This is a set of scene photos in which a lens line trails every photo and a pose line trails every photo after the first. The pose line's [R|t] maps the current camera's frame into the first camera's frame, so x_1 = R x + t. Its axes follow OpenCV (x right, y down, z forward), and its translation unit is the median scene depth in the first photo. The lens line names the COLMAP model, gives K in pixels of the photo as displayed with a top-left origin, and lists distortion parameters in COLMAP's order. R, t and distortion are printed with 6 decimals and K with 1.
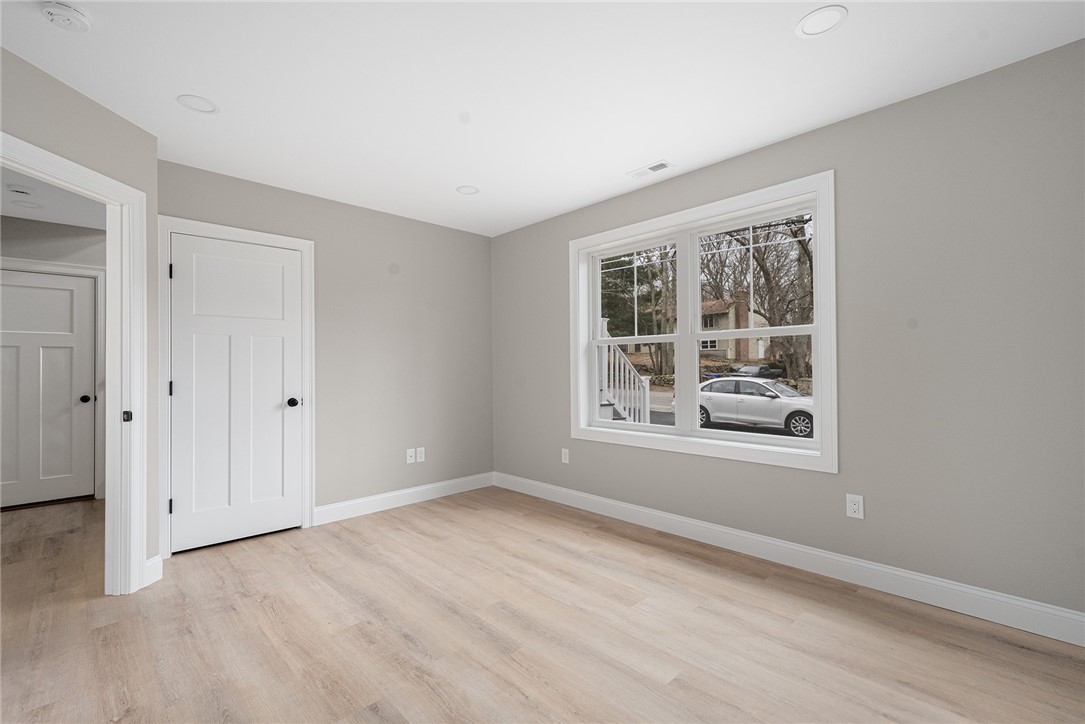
lens RADIAL K [[475.5, 0, 537.1], [0, 475.5, 365.1], [0, 0, 1]] dist [0.016289, -0.000266]
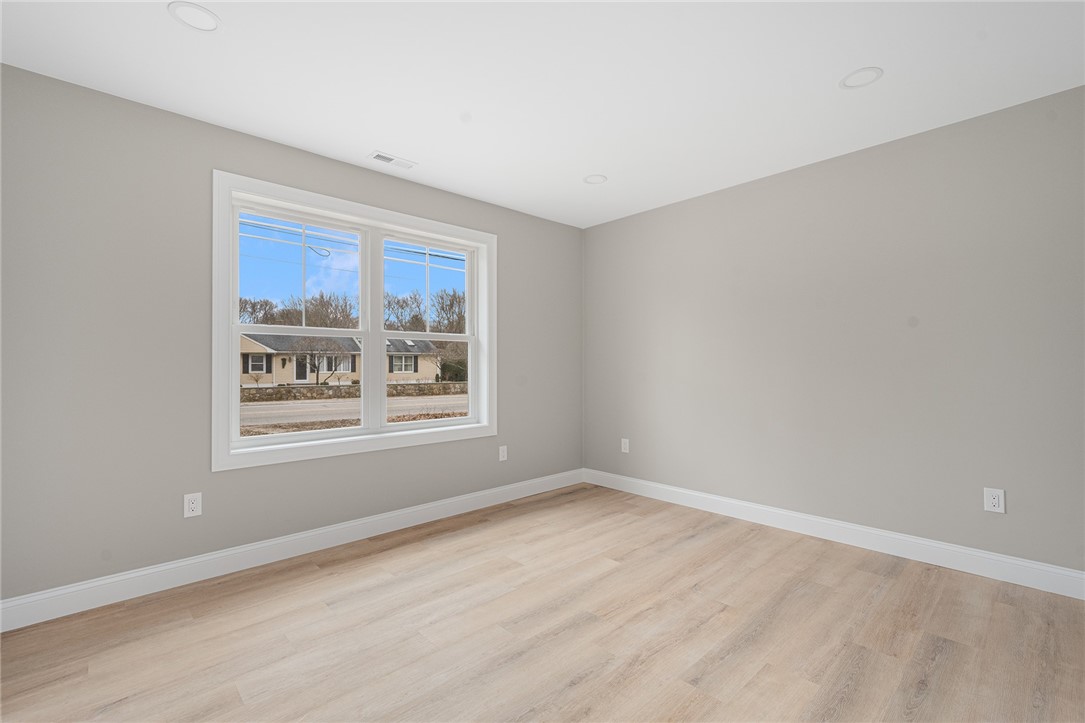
lens RADIAL K [[475.9, 0, 542.5], [0, 475.9, 361.5], [0, 0, 1]] dist [0.017413, -0.000230]
pose [[0.011910, 0.018178, 0.999764, -0.752043], [-0.004805, 0.999824, -0.018121, 0.015868], [-0.999918, -0.004588, 0.011995, 0.704723]]
